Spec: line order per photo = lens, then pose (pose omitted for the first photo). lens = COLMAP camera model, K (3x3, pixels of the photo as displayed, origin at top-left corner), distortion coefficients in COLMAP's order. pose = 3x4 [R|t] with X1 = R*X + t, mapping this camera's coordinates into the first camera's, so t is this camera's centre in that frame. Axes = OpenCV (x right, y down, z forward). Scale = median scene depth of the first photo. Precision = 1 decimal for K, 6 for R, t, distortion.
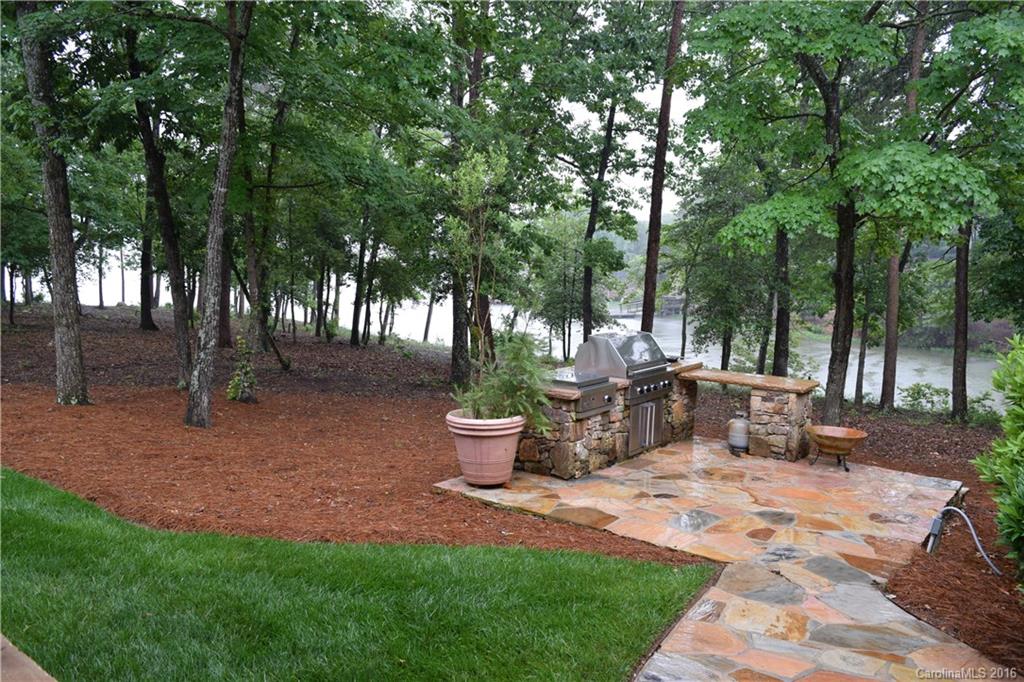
lens RADIAL K [[801.5, 0, 516.2], [0, 801.5, 346.4], [0, 0, 1]] dist [-0.014572, 0.001694]
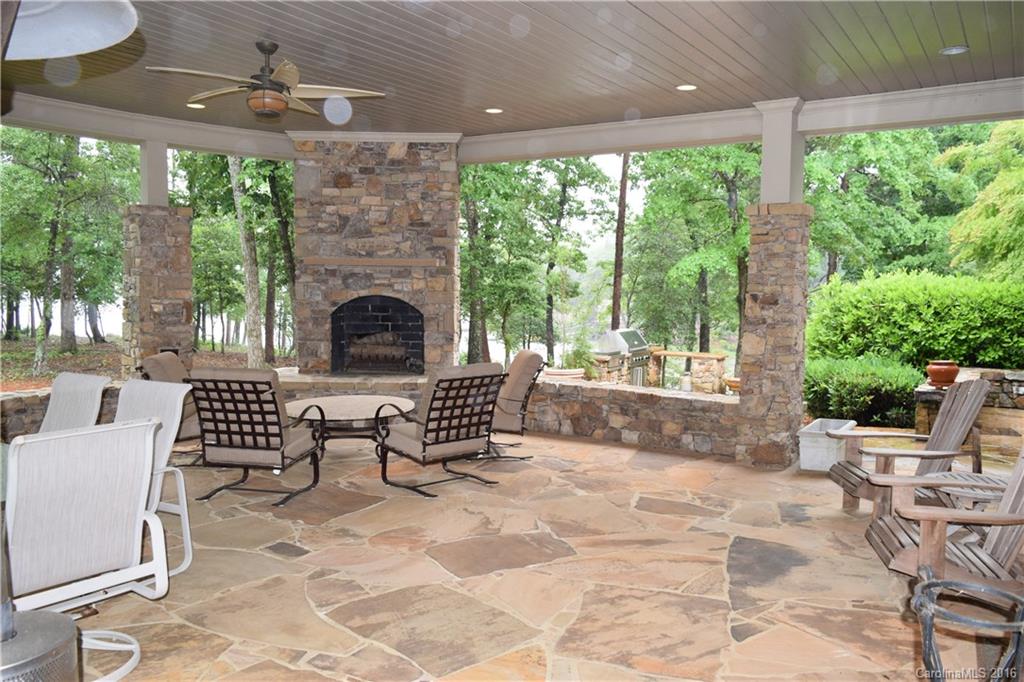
lens RADIAL K [[801.5, 0, 508.2], [0, 801.5, 336.9], [0, 0, 1]] dist [-0.014572, 0.001694]
pose [[0.996272, -0.016227, 0.084732, -0.086664], [0.020190, 0.998731, -0.046131, 0.023820], [-0.083876, 0.047670, 0.995335, -0.244262]]
